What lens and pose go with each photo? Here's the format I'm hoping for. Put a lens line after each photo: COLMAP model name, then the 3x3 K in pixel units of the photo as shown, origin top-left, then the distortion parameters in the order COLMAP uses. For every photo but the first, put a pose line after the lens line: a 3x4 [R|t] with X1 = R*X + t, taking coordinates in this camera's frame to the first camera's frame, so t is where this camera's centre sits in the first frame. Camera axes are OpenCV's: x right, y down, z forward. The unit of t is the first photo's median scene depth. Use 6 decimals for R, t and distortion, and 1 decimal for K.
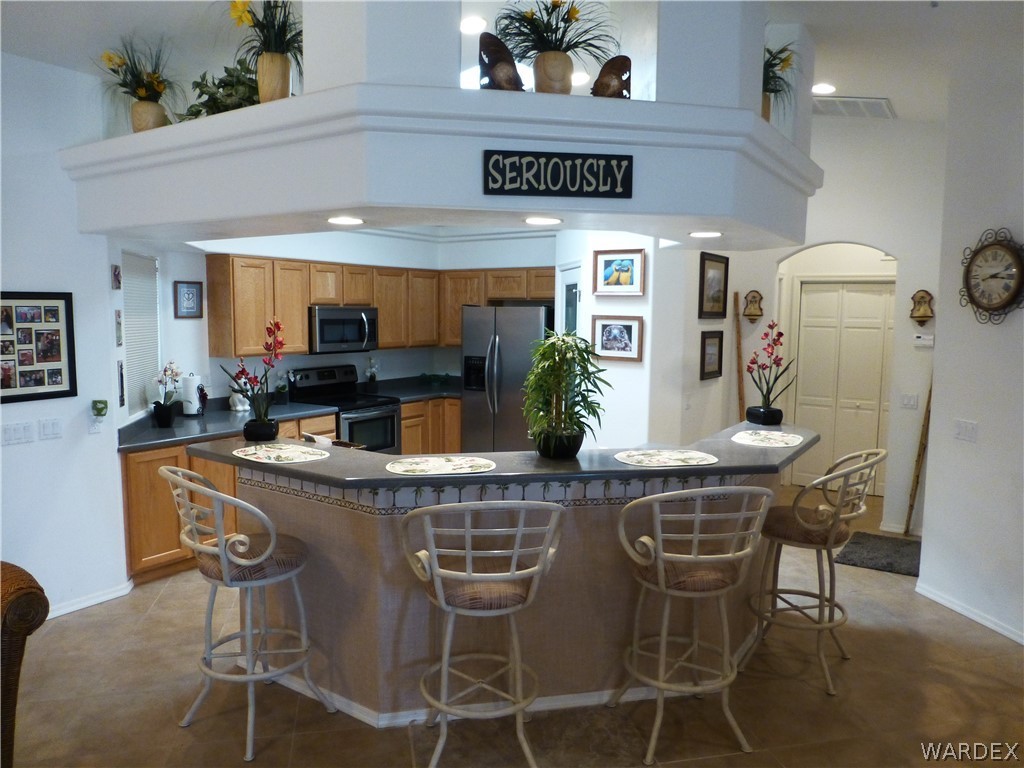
lens RADIAL K [[731.4, 0, 502.0], [0, 731.4, 372.8], [0, 0, 1]] dist [-0.024745, 0.011320]
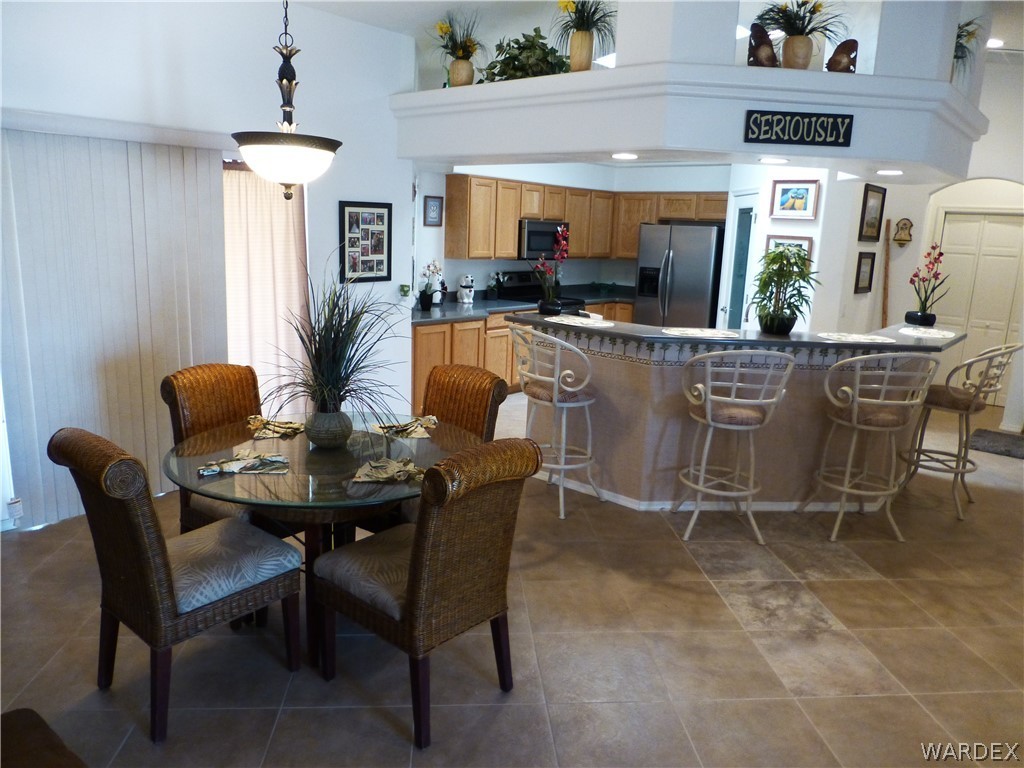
lens RADIAL K [[731.4, 0, 508.9], [0, 731.4, 369.2], [0, 0, 1]] dist [-0.024745, 0.011320]
pose [[0.993051, 0.052297, -0.105425, -0.163911], [-0.041189, 0.993627, 0.104919, 0.033377], [0.110240, -0.099847, 0.988877, -0.260034]]
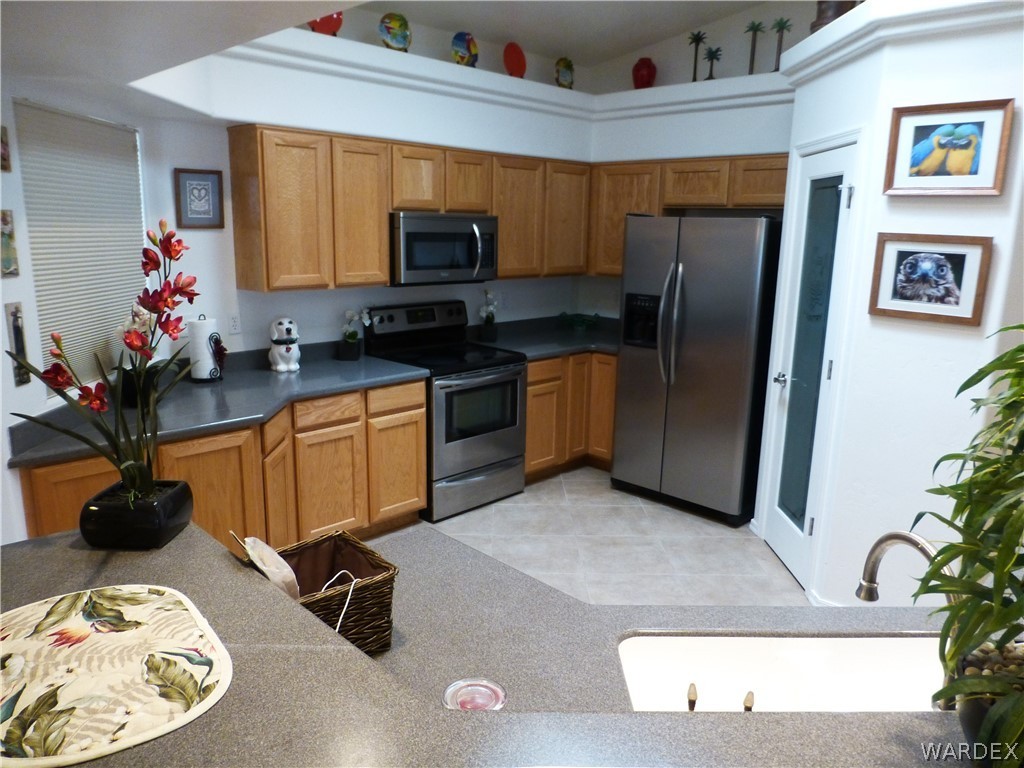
lens RADIAL K [[731.4, 0, 510.1], [0, 731.4, 363.4], [0, 0, 1]] dist [-0.024745, 0.011320]
pose [[0.982880, 0.046919, -0.178174, -0.043315], [-0.028739, 0.994237, 0.103279, -0.031936], [0.181993, -0.096390, 0.978564, 0.429018]]
